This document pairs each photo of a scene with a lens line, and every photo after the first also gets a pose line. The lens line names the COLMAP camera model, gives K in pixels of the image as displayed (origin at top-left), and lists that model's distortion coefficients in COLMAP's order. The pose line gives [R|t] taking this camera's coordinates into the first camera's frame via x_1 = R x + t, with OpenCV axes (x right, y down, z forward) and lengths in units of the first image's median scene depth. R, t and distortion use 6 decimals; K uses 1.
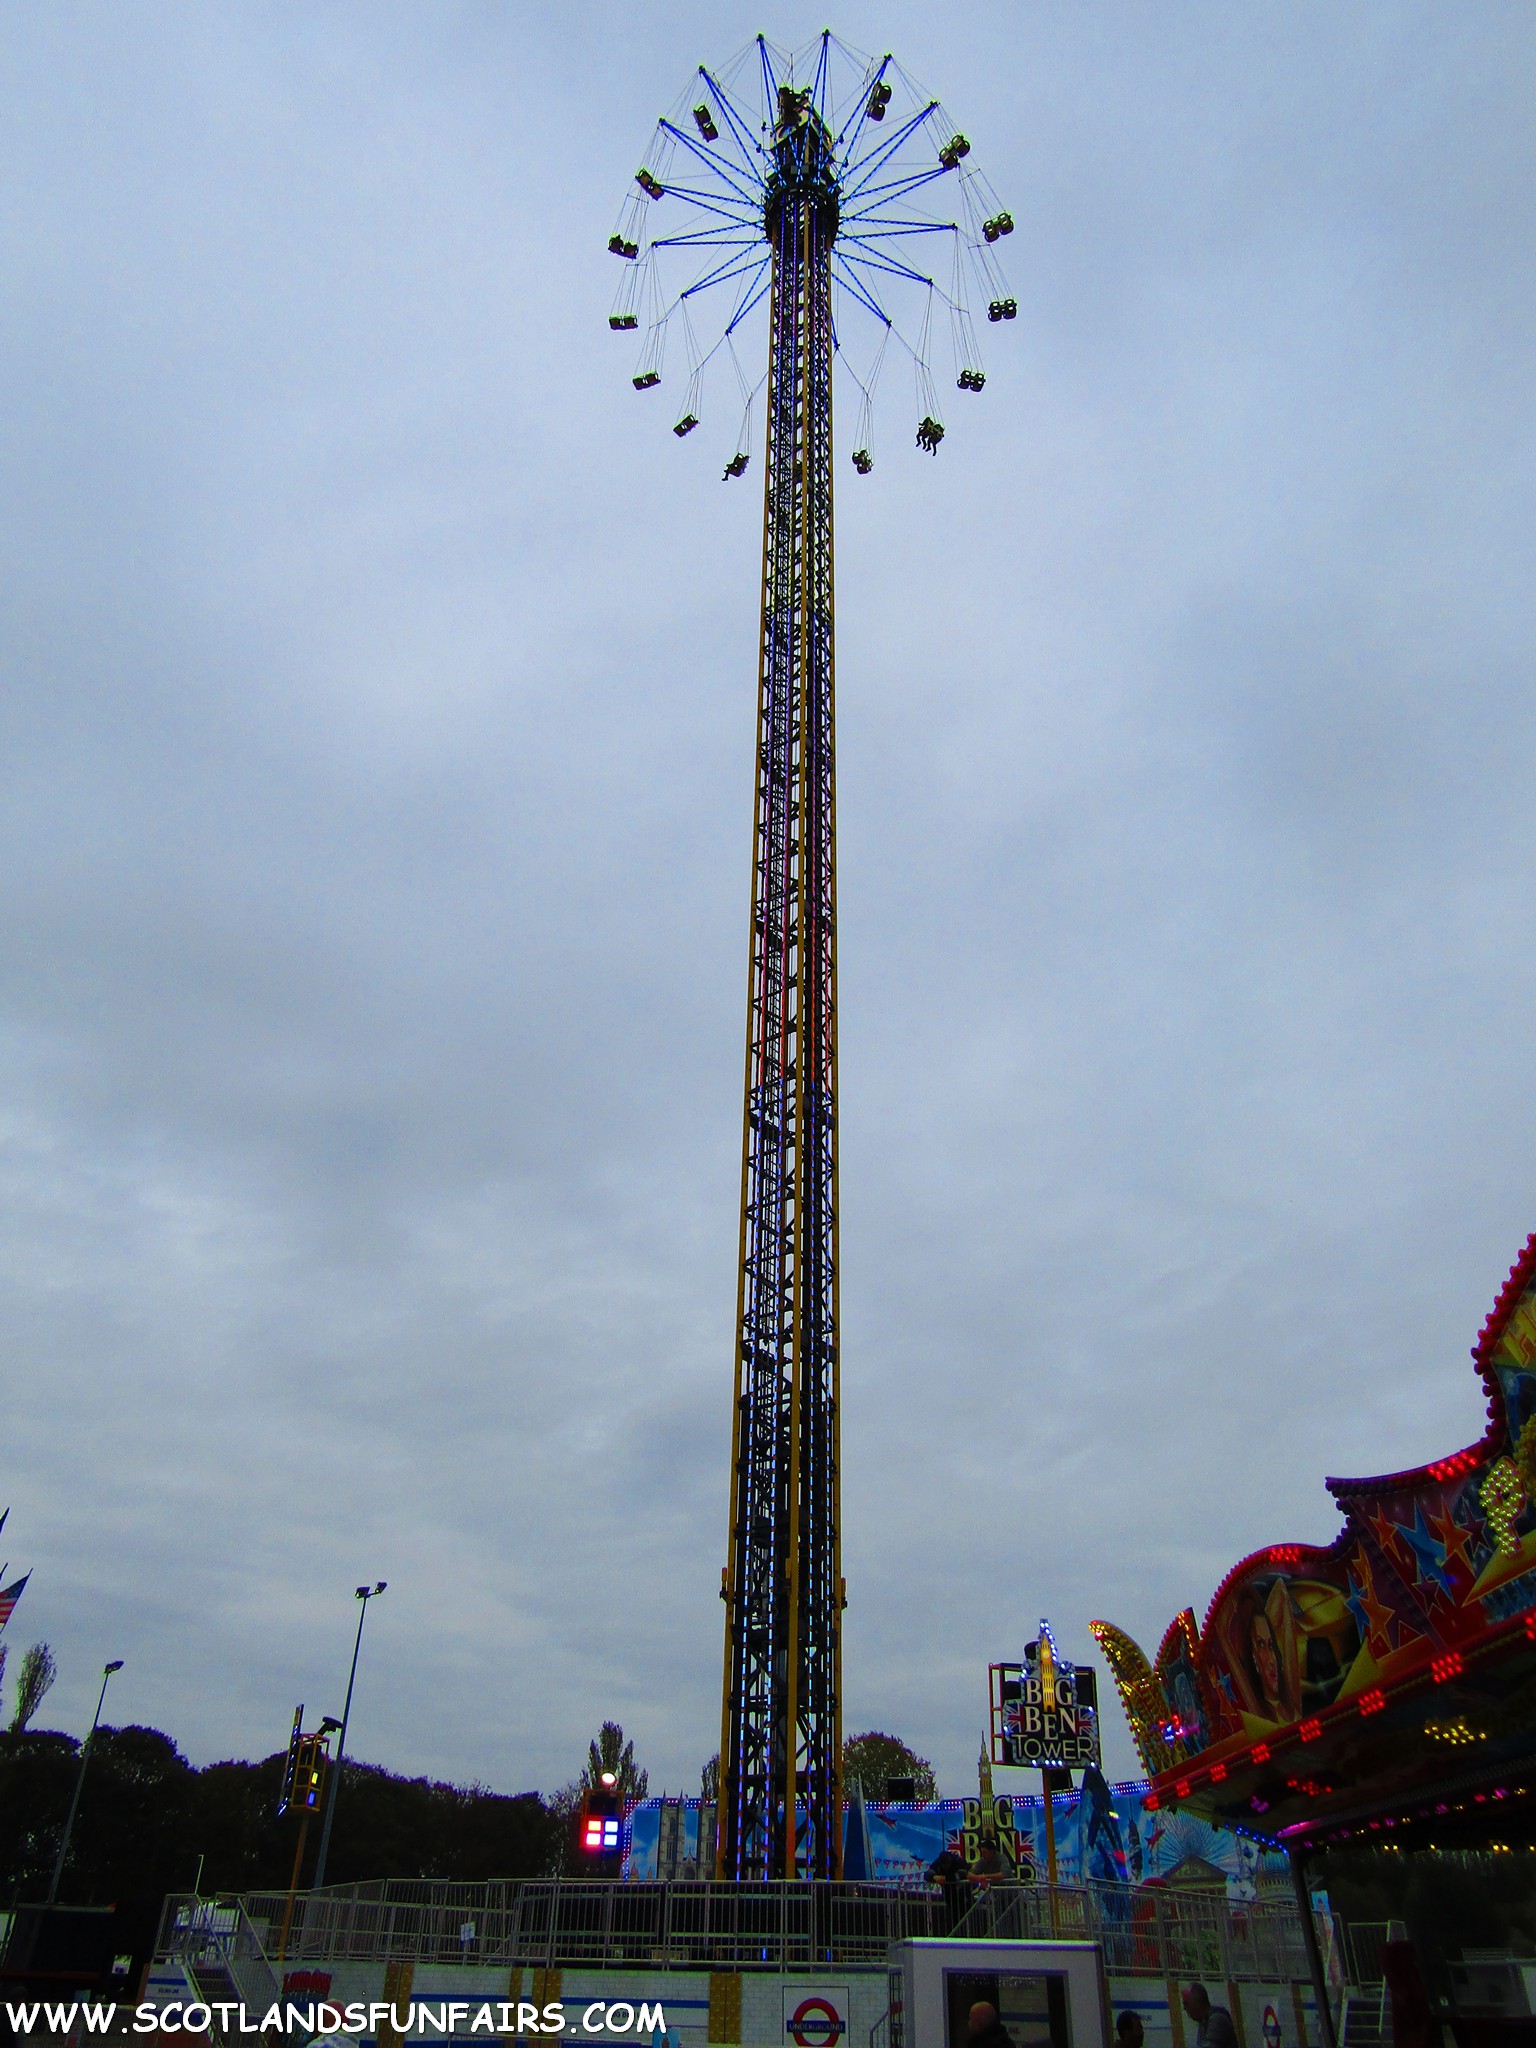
lens RADIAL K [[1423.5, 0, 768.0], [0, 1423.5, 1024.0], [0, 0, 1]] dist [-0.036969, 0.029504]
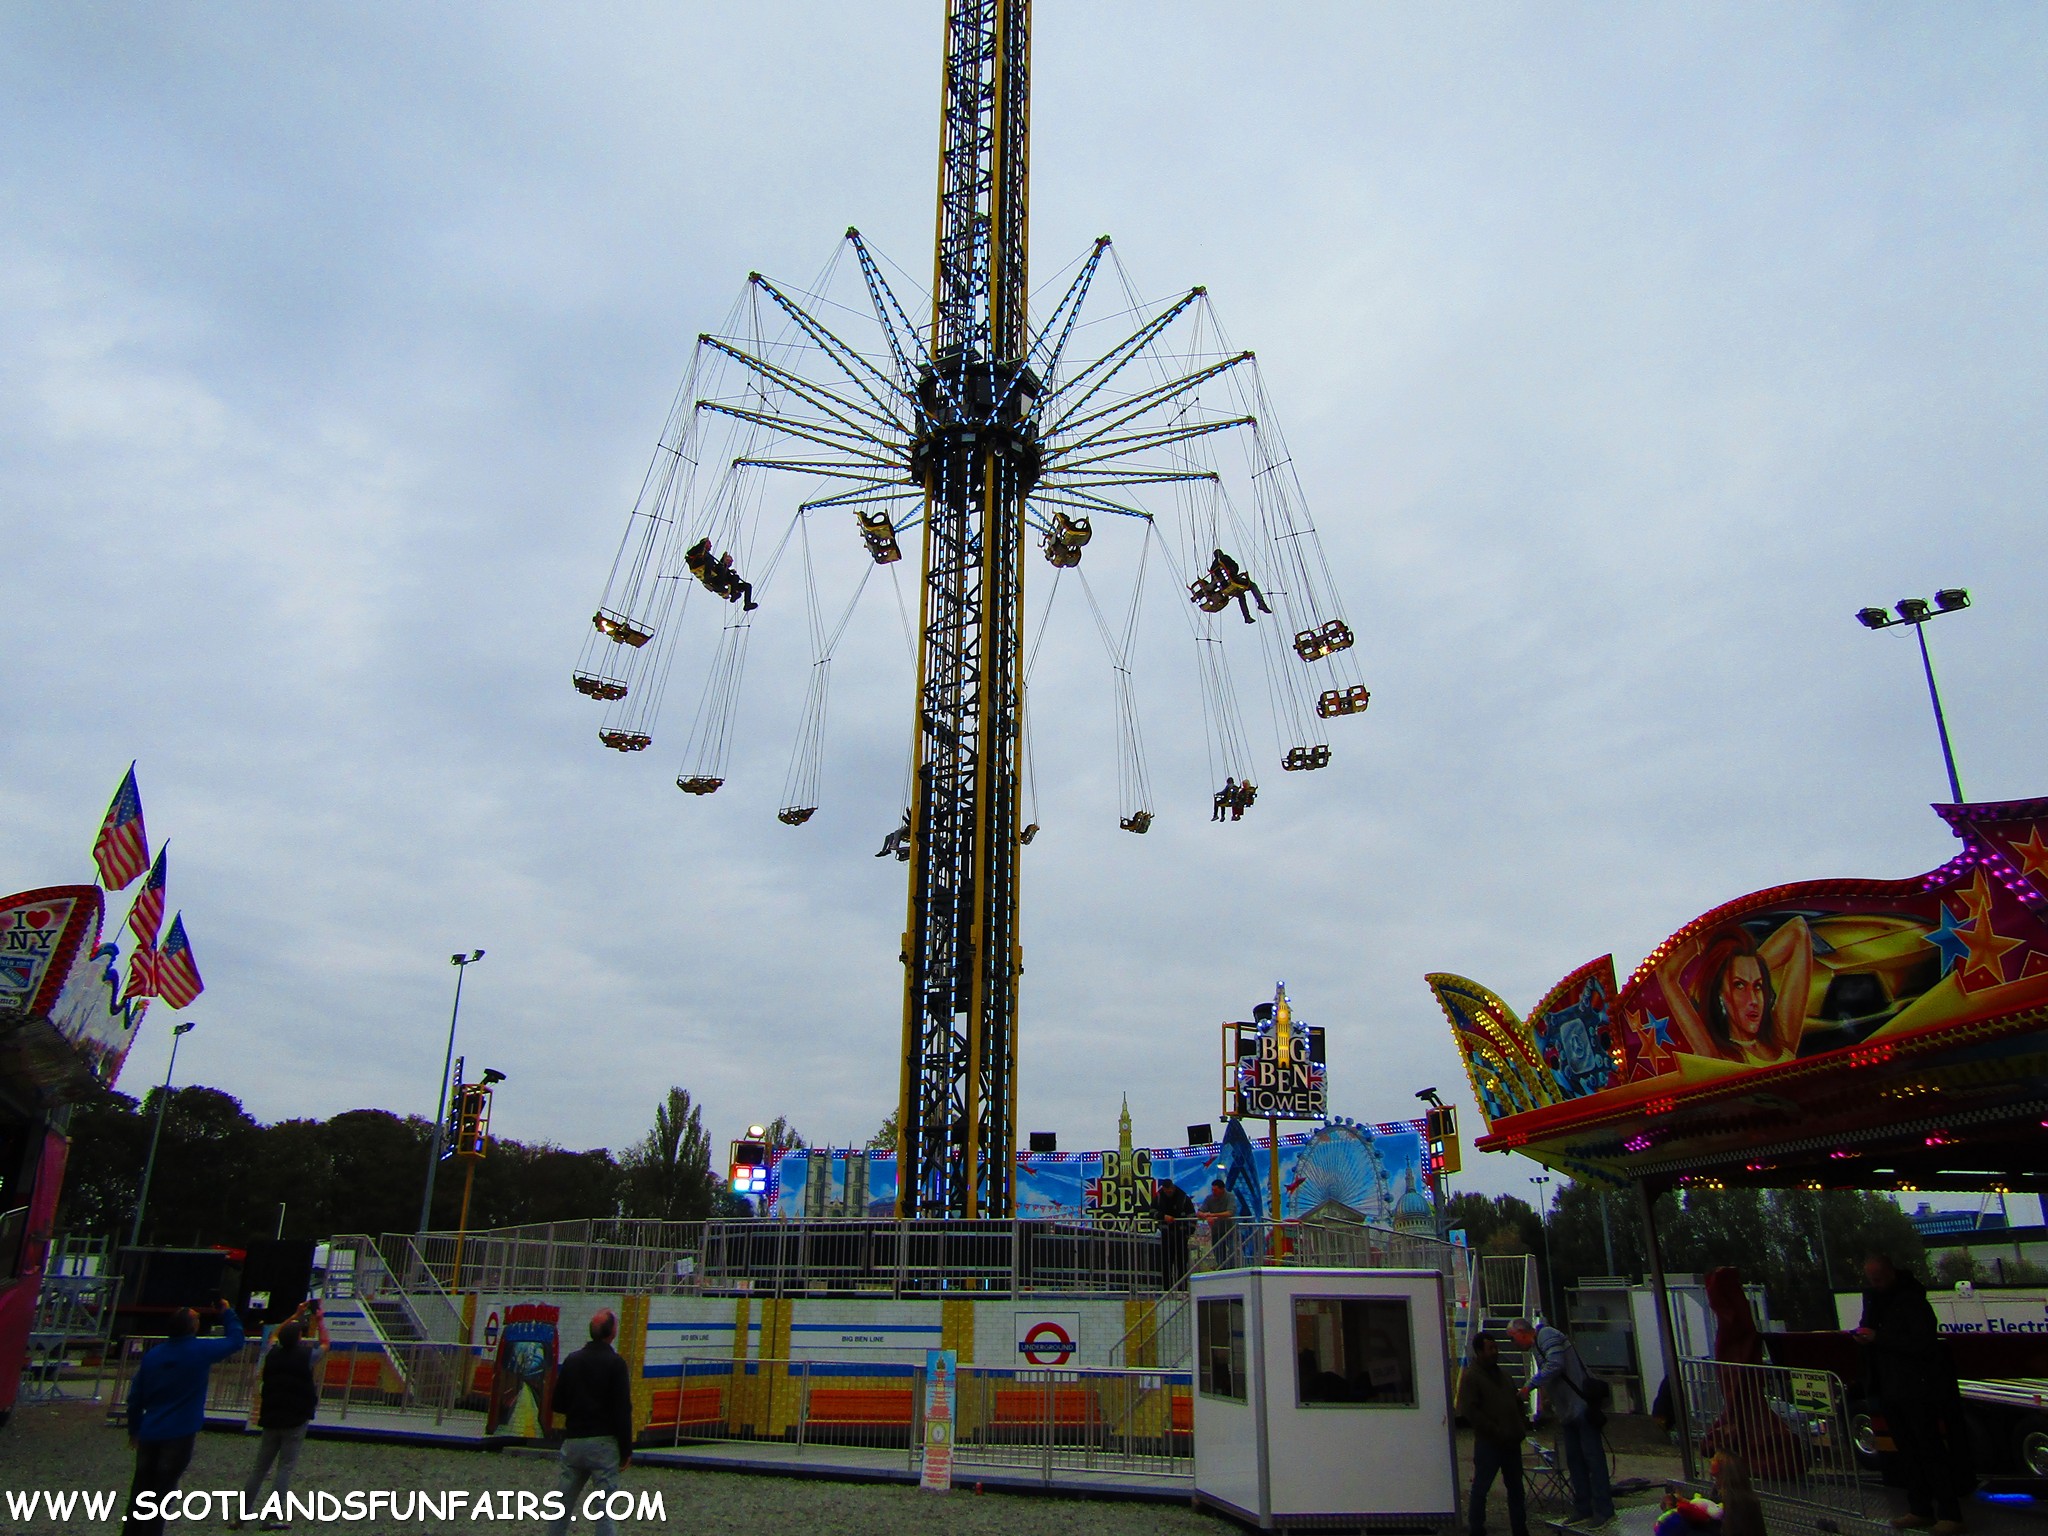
lens RADIAL K [[1422.7, 0, 1024.0], [0, 1422.7, 768.0], [0, 0, 1]] dist [-0.015641, 0.034266]
pose [[0.989335, 0.043598, 0.138981, -0.094654], [-0.074694, 0.971001, 0.227109, 0.042976], [-0.125049, -0.235068, 0.963901, 0.064786]]
